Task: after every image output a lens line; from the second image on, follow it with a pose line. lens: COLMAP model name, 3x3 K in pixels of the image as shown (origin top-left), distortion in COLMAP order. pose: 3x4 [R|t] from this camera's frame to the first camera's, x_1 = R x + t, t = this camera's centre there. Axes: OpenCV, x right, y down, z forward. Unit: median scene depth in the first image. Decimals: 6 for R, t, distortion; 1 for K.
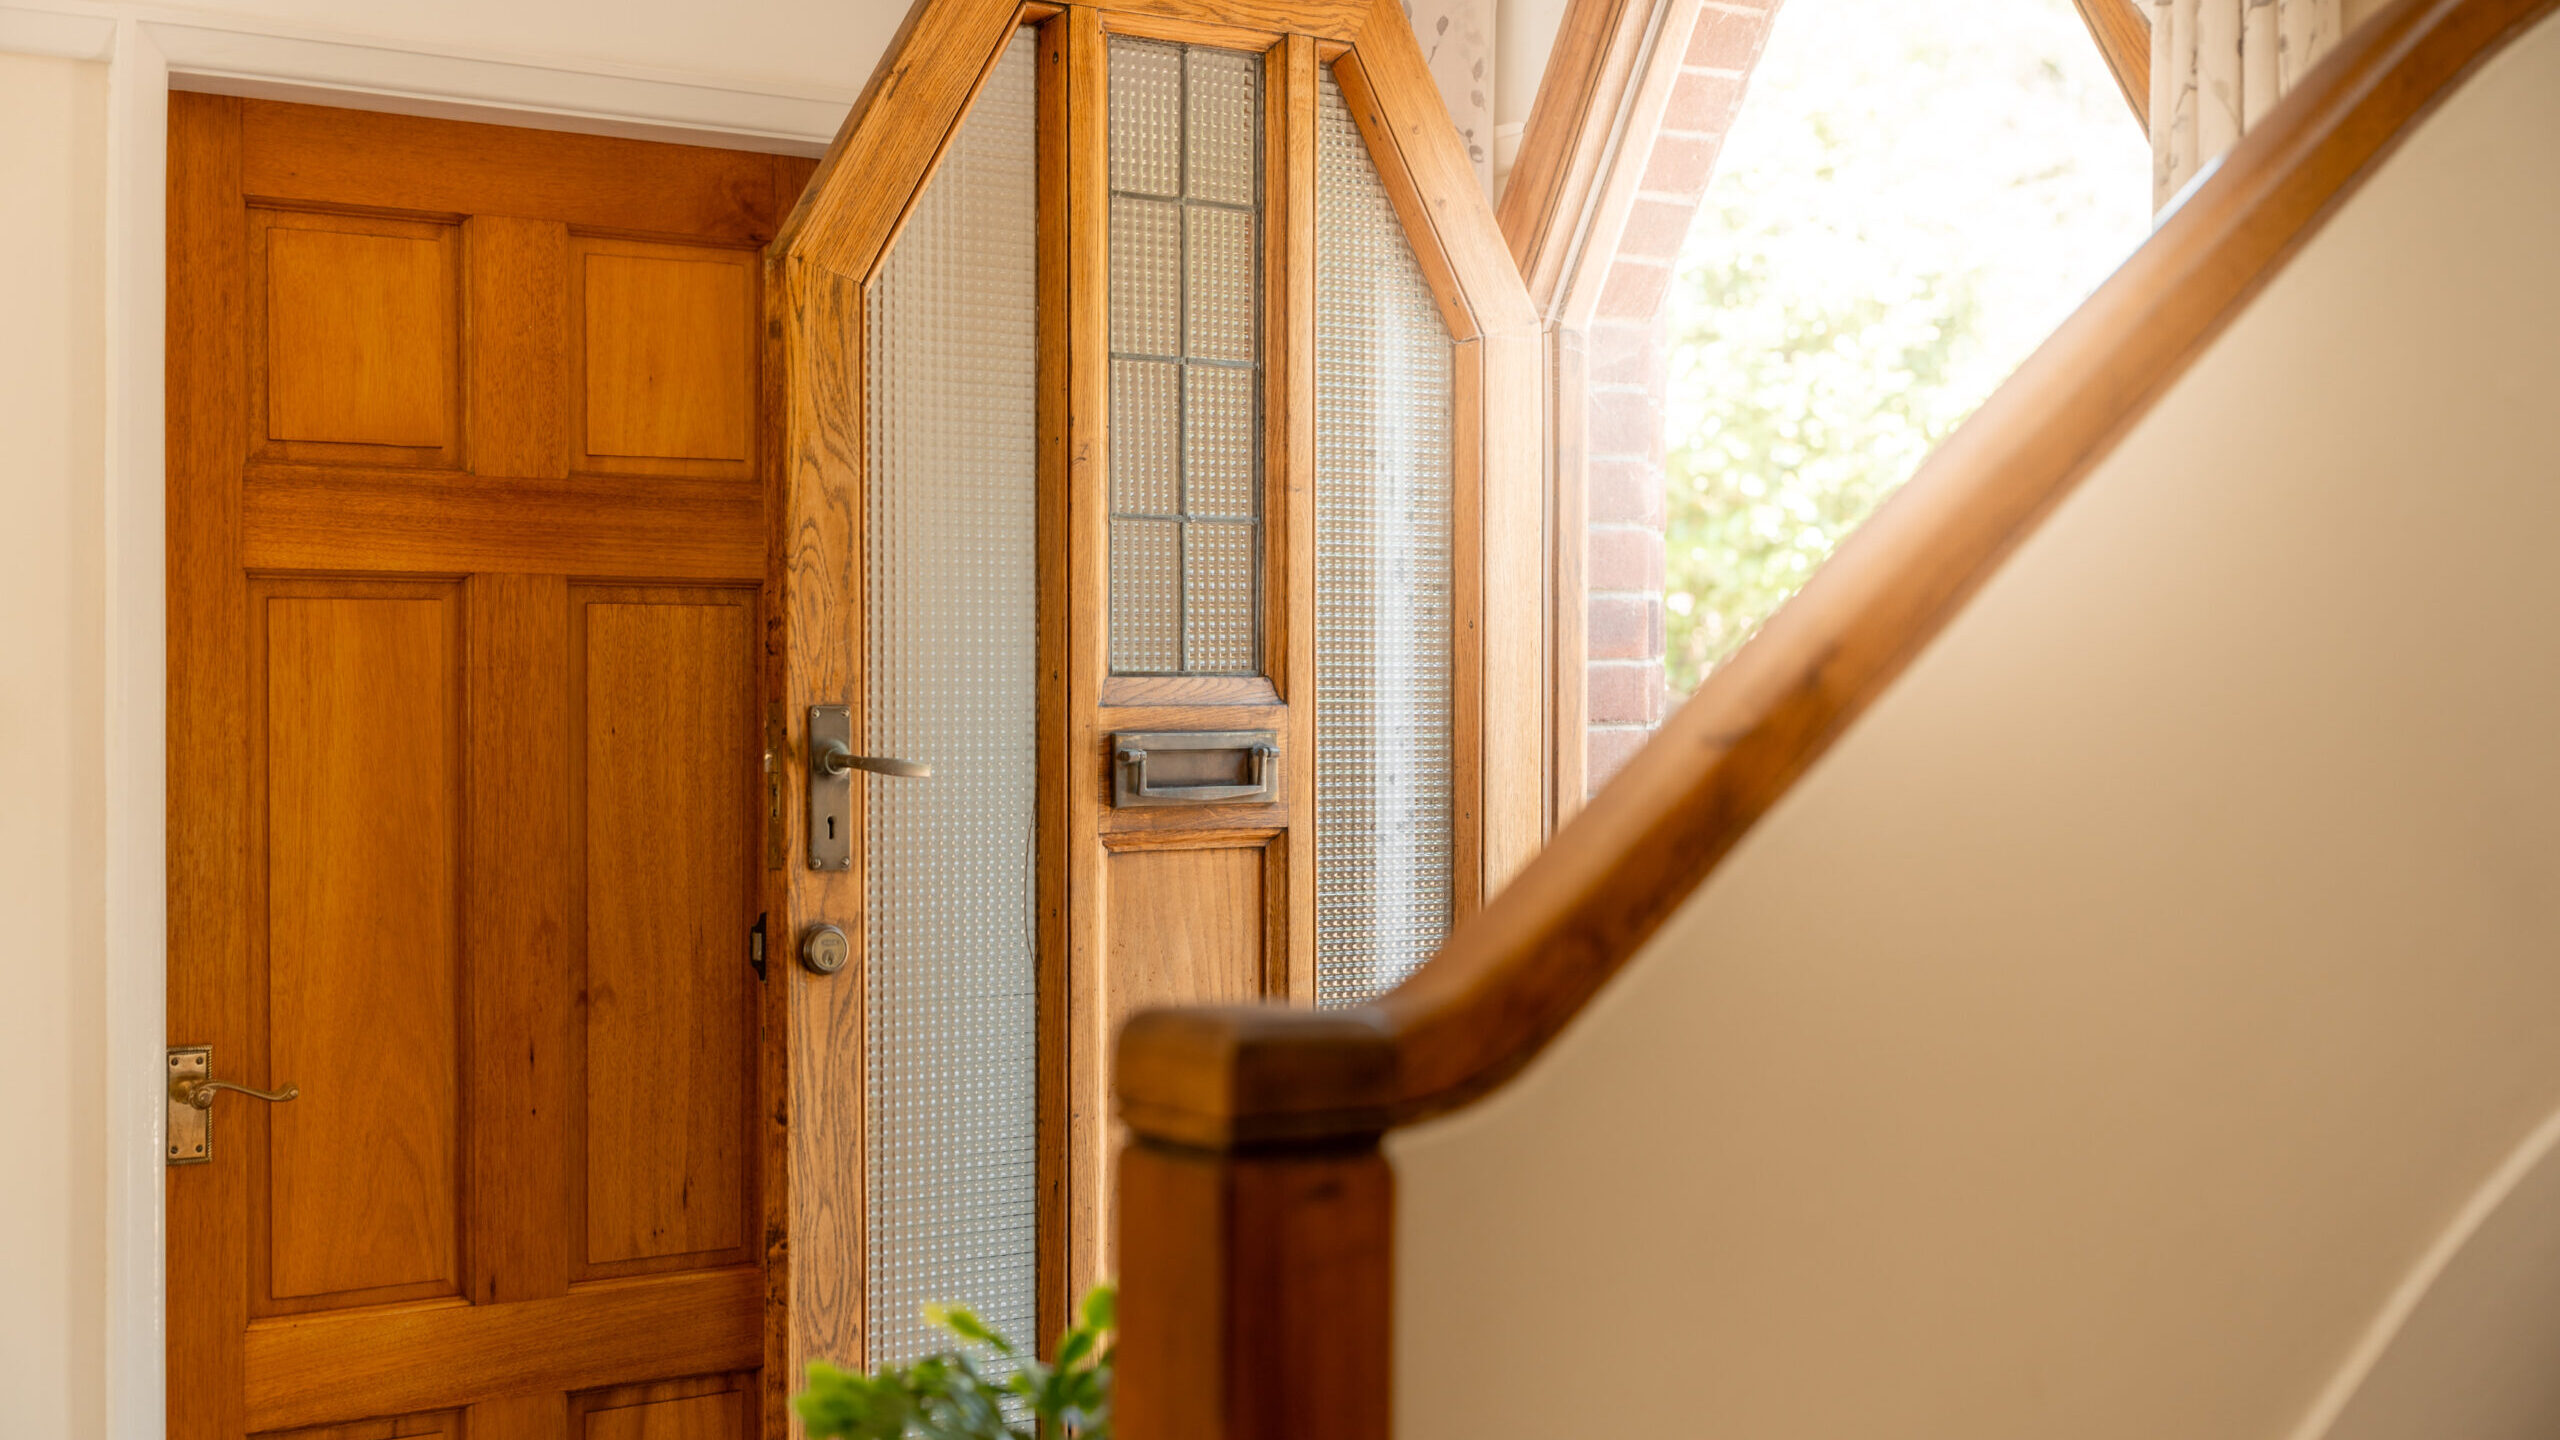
lens RADIAL K [[3143.2, 0, 1272.8], [0, 3143.2, 719.5], [0, 0, 1]] dist [-0.011224, 0.000000]
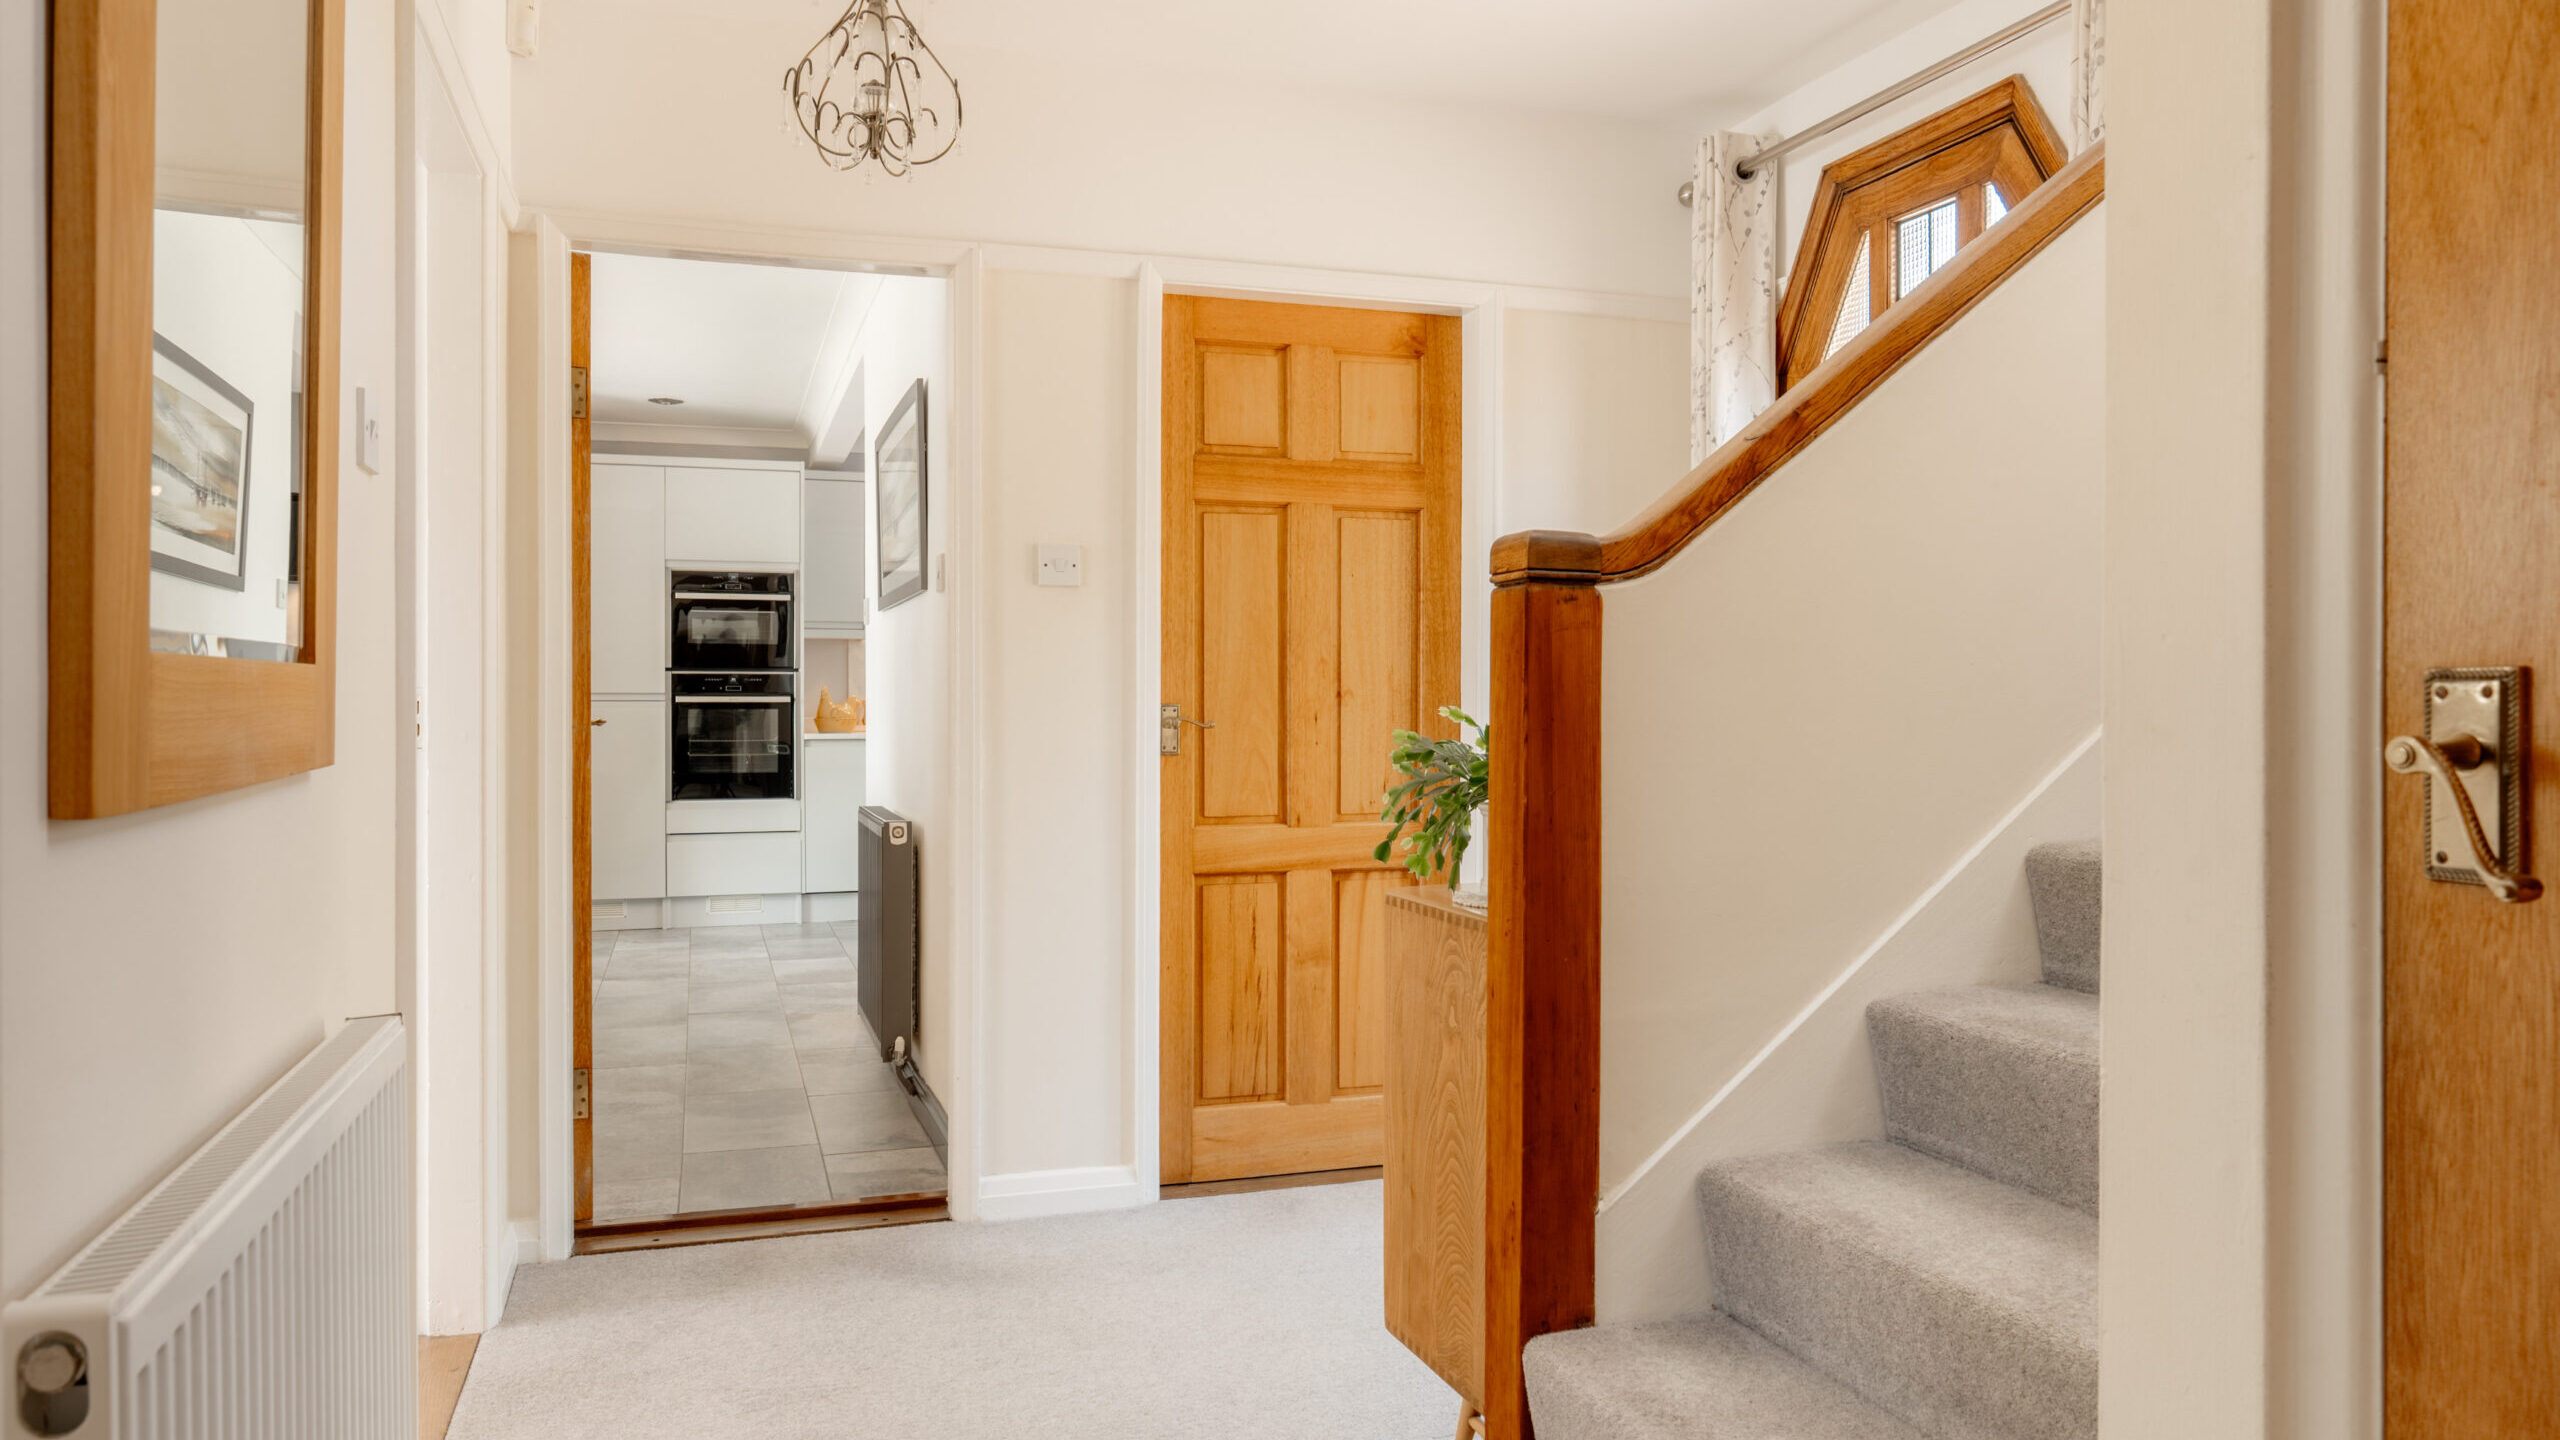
lens RADIAL K [[1741.3, 0, 1283.1], [0, 1741.3, 711.9], [0, 0, 1]] dist [0.008796, 0.002418]
pose [[0.960557, -0.002578, -0.278071, 0.085487], [-0.001972, 0.999869, -0.016080, 0.121011], [0.278076, 0.015994, 0.960426, -0.195458]]
